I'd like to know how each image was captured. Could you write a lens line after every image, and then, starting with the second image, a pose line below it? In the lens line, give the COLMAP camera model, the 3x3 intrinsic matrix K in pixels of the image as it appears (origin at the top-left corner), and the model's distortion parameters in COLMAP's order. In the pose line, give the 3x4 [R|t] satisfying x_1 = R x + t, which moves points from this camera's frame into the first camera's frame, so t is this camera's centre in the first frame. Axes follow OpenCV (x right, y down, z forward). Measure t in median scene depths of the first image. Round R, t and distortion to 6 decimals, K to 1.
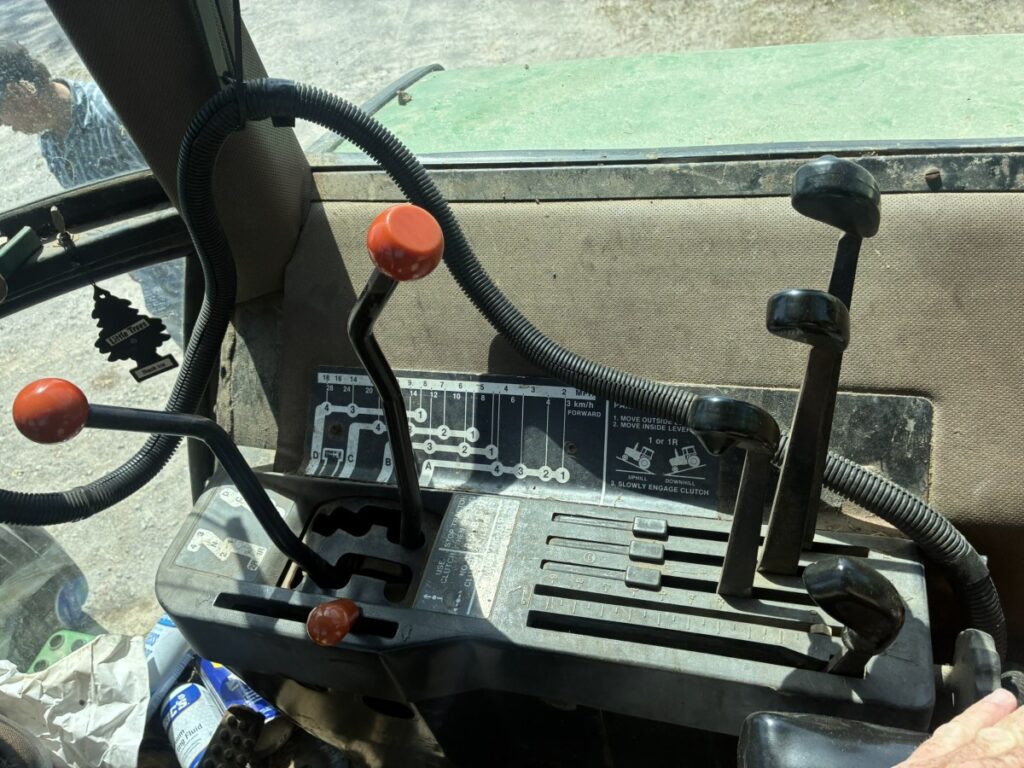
lens RADIAL K [[782.9, 0, 509.7], [0, 782.9, 378.3], [0, 0, 1]] dist [0.055958, -0.087245]
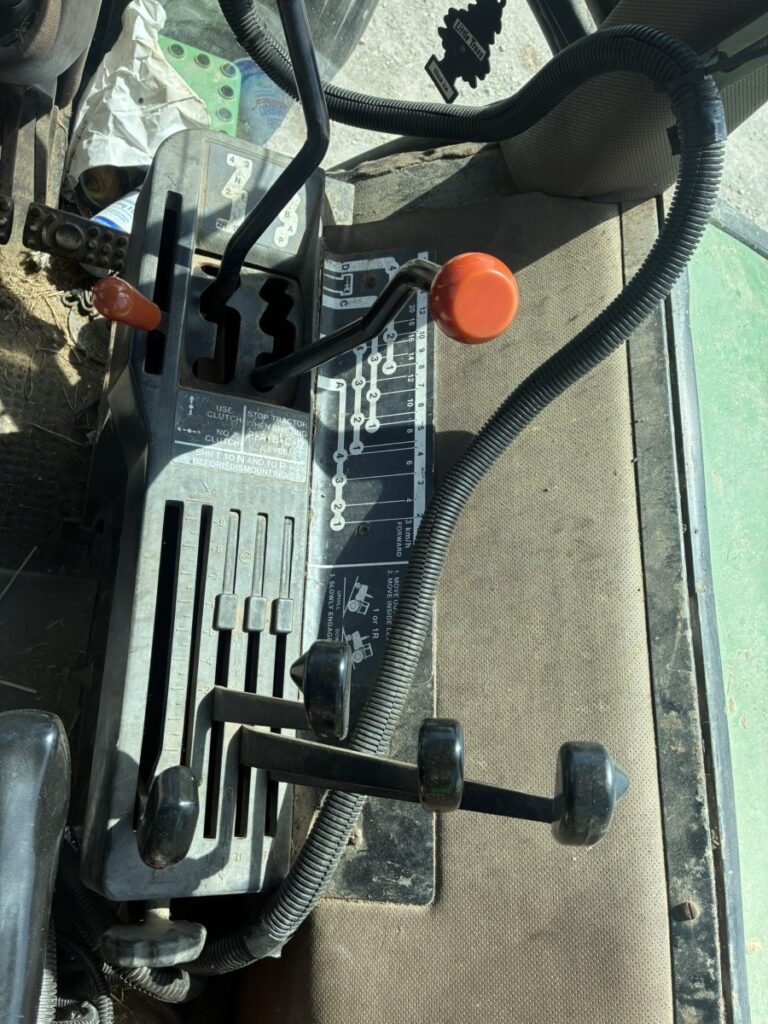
lens RADIAL K [[782.9, 0, 384.0], [0, 782.9, 512.0], [0, 0, 1]] dist [0.055958, -0.087245]
pose [[0.117932, 0.993018, 0.002890, 0.058291], [-0.956183, 0.112771, 0.270178, -0.194792], [0.267965, -0.034626, 0.962806, 0.092775]]
